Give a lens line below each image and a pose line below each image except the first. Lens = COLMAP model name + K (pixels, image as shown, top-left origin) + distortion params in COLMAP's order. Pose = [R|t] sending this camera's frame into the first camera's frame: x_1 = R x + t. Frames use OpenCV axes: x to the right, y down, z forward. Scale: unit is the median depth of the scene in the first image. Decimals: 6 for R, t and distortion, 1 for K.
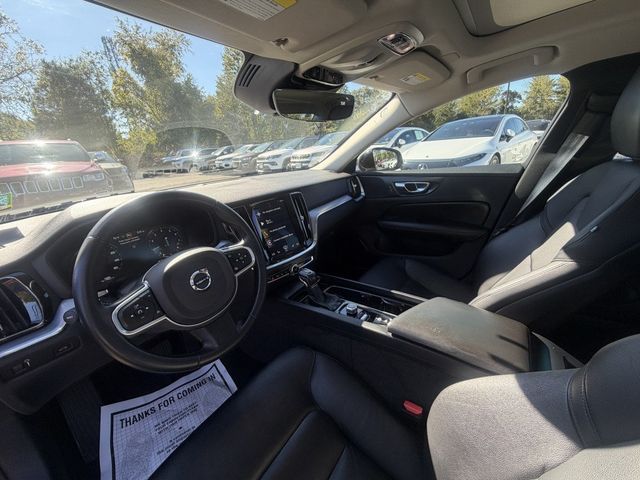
lens RADIAL K [[260.8, 0, 307.6], [0, 260.8, 230.3], [0, 0, 1]] dist [0.001663, 0.000129]
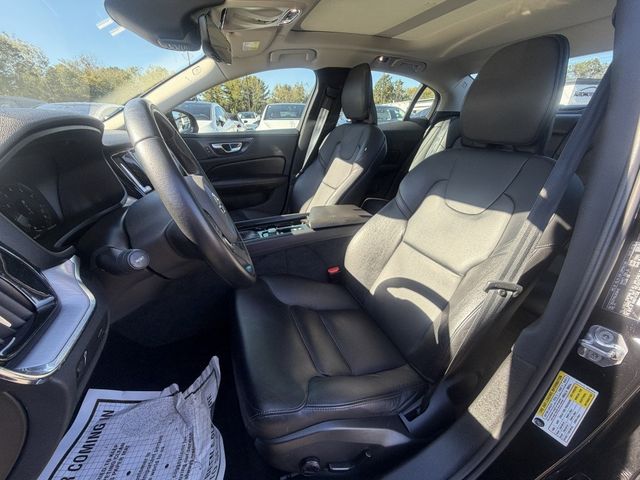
lens RADIAL K [[267.7, 0, 323.4], [0, 267.7, 231.9], [0, 0, 1]] dist [0.008662, -0.008612]
pose [[0.507918, -0.253397, 0.823292, -0.591506], [0.221729, 0.962008, 0.159300, 0.123714], [-0.832379, 0.101637, 0.544807, 0.097840]]
